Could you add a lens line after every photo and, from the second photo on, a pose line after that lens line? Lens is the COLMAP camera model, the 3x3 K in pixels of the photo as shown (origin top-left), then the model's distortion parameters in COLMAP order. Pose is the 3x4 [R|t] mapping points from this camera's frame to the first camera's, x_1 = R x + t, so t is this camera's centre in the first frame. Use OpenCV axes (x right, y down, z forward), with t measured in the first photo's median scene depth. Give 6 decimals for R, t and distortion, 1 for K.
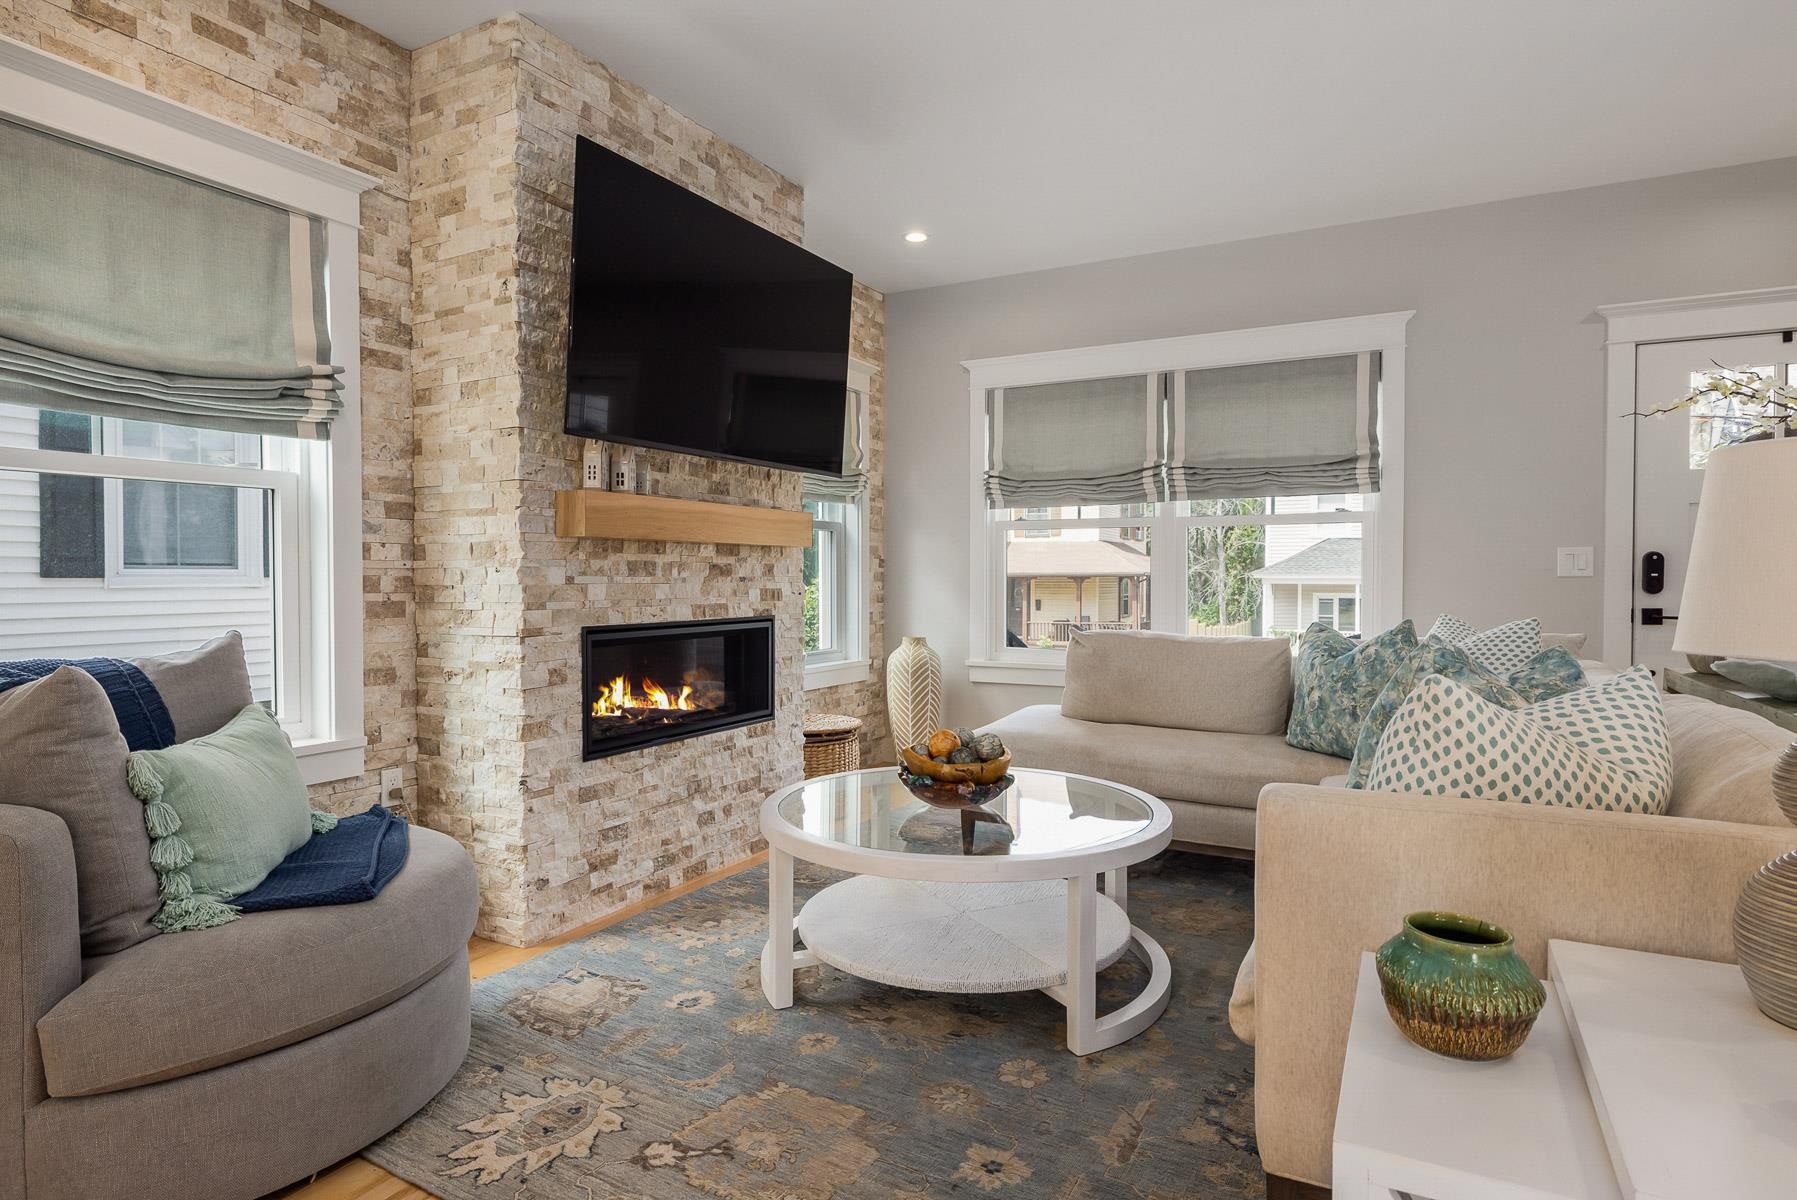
lens RADIAL K [[996.5, 0, 912.7], [0, 996.5, 591.8], [0, 0, 1]] dist [0.006128, 0.001254]
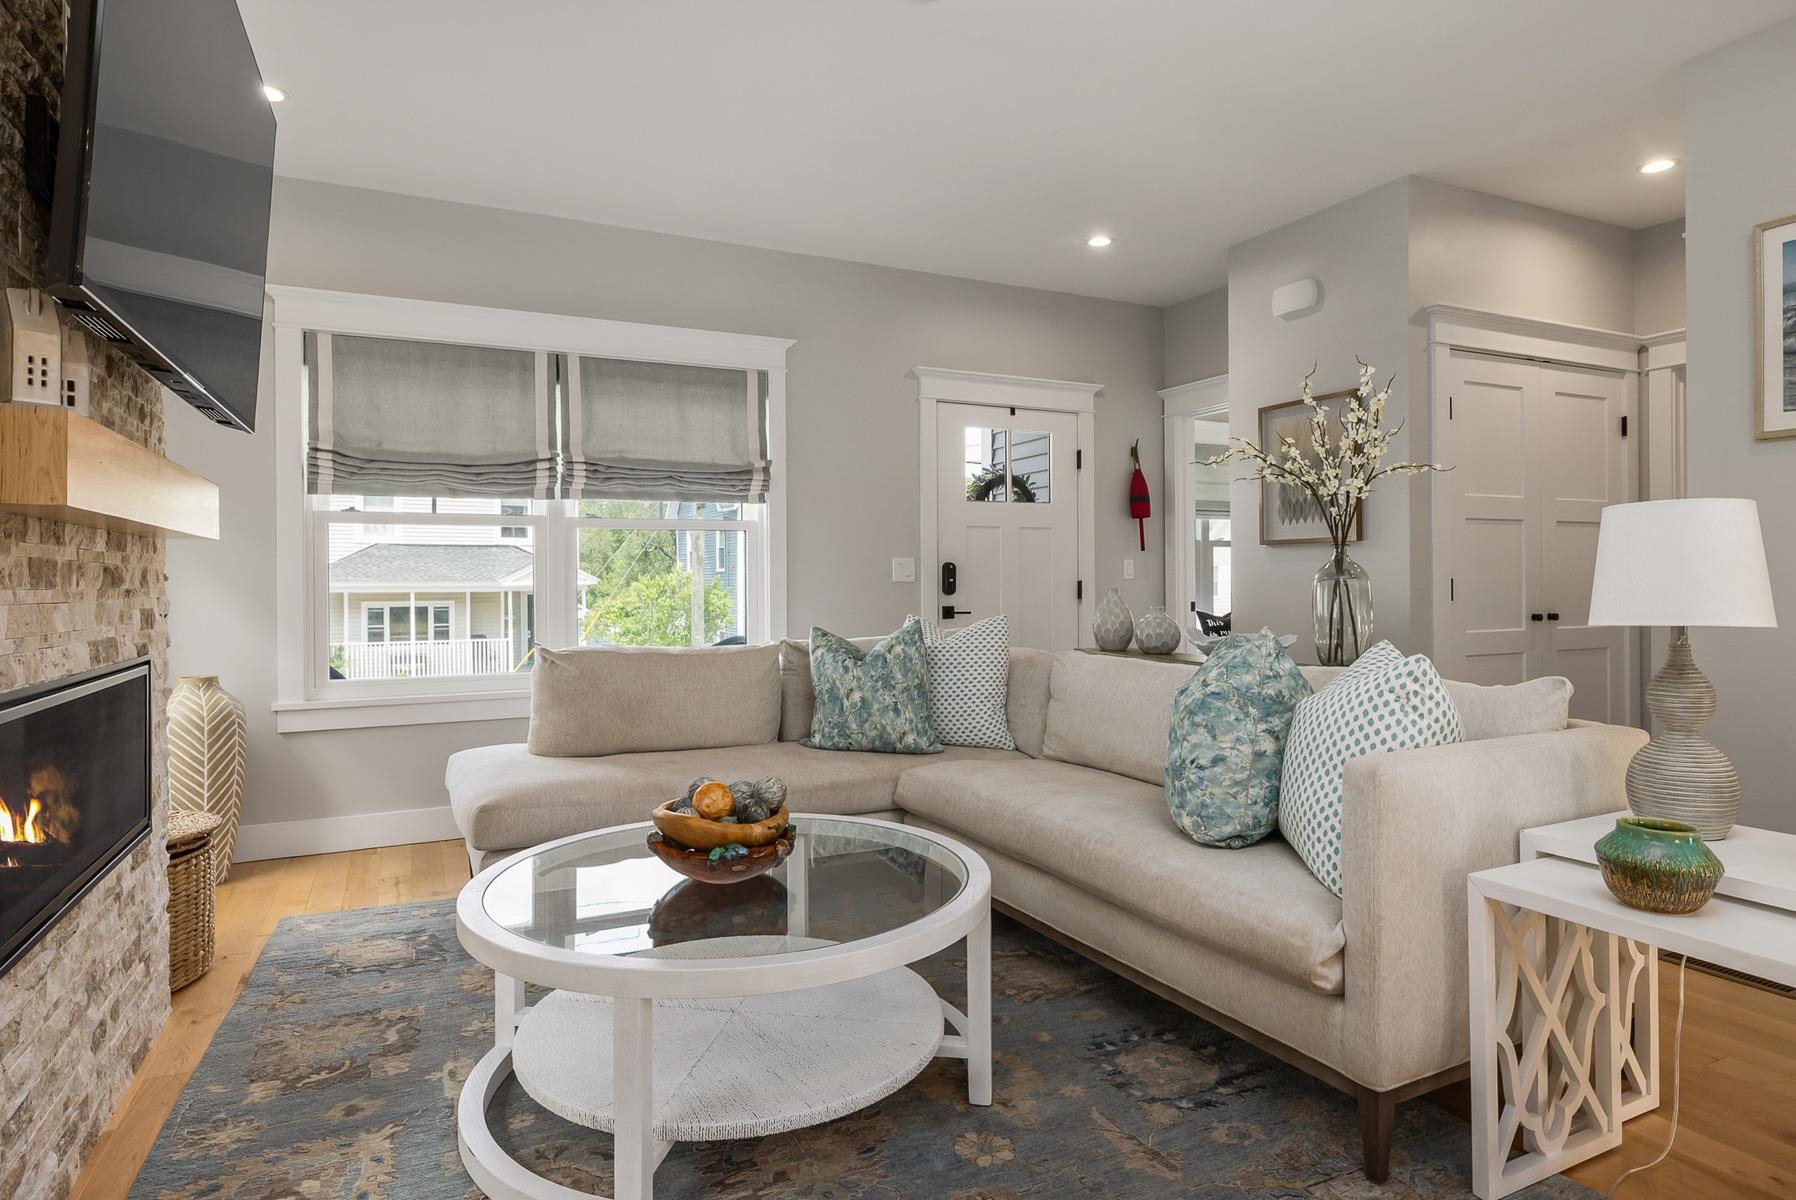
lens RADIAL K [[995.9, 0, 915.7], [0, 995.9, 583.2], [0, 0, 1]] dist [0.006128, 0.001254]
pose [[0.587725, -0.006257, 0.809037, -0.302769], [0.019506, 0.999789, -0.006438, -0.004813], [-0.808826, 0.019565, 0.587723, 0.250775]]
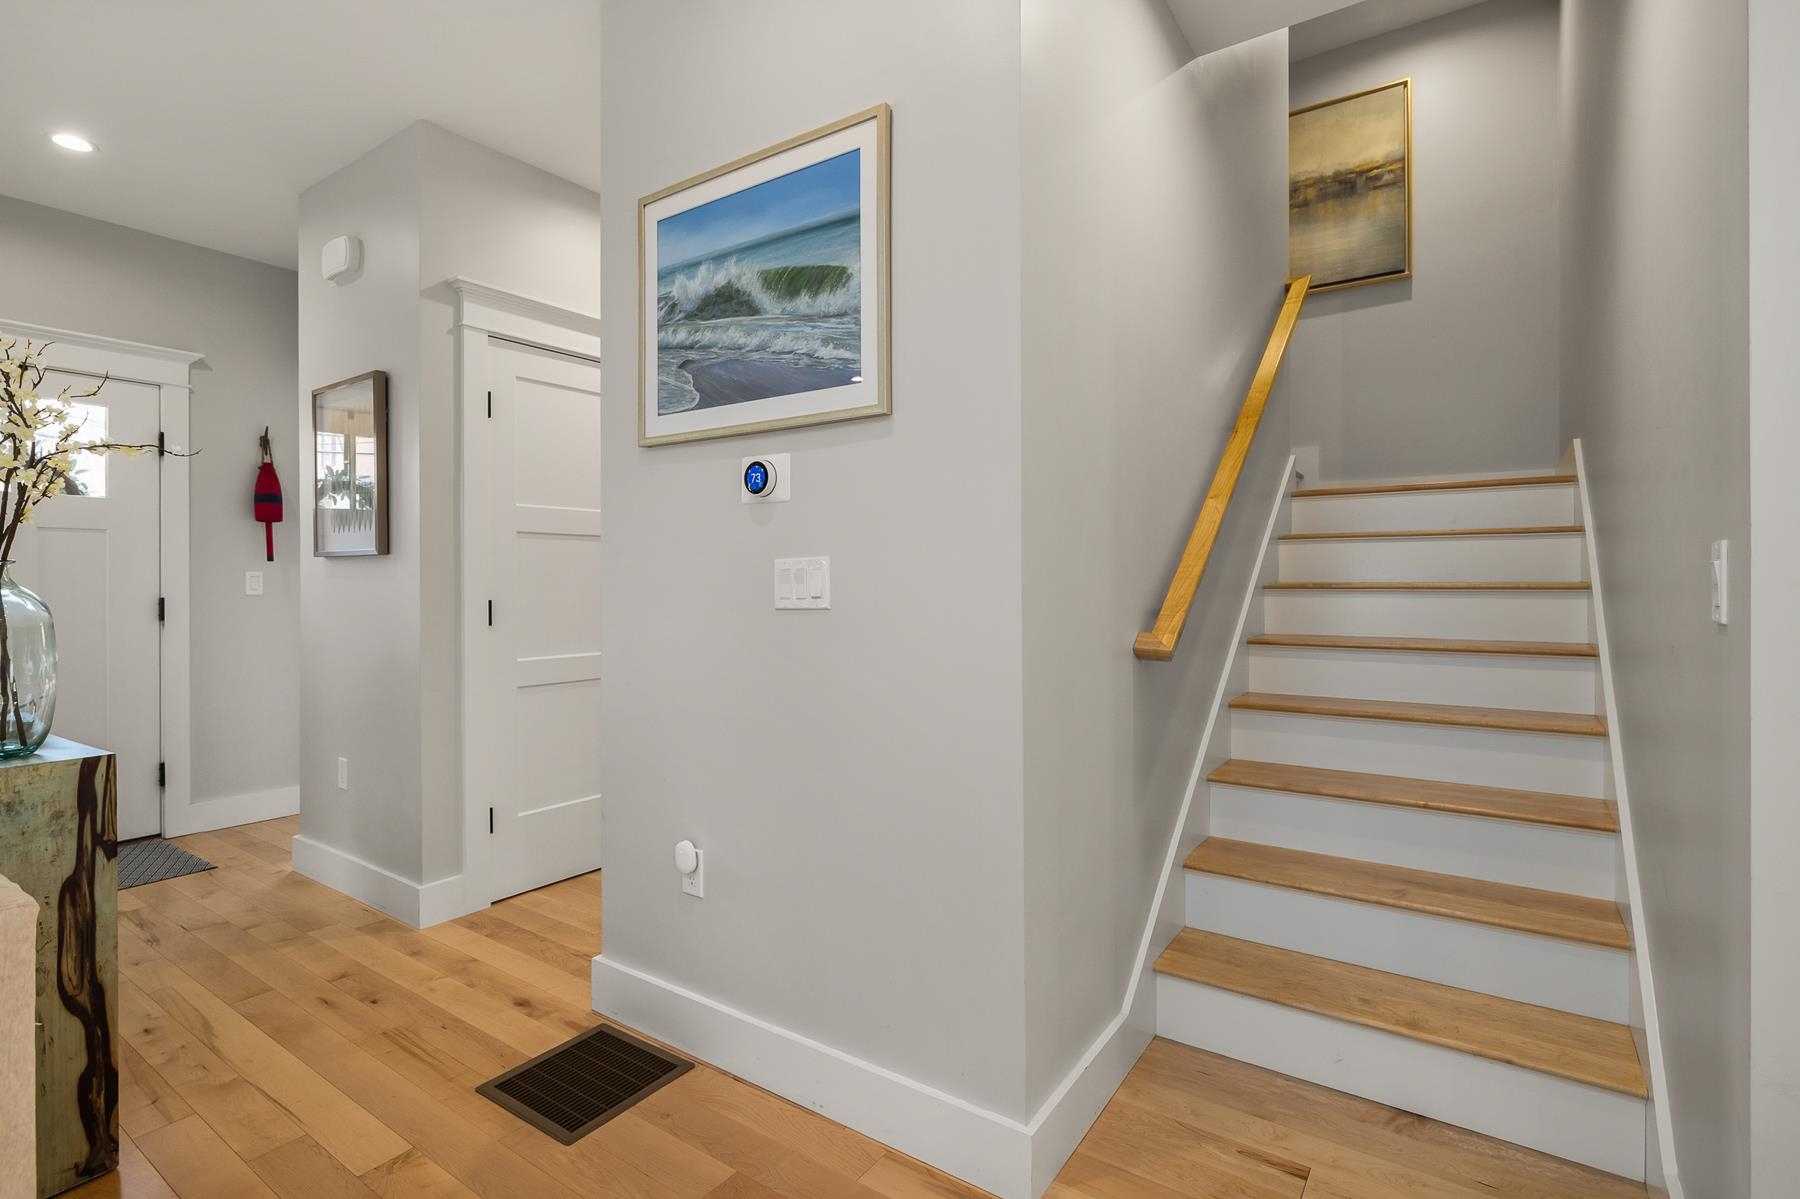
lens RADIAL K [[862.4, 0, 897.1], [0, 862.4, 584.0], [0, 0, 1]] dist [-0.014329, -0.000183]
pose [[0.124193, 0.001355, 0.992257, 0.086275], [0.016096, 0.999865, -0.003380, -0.011113], [-0.992128, 0.016391, 0.124154, -0.012611]]
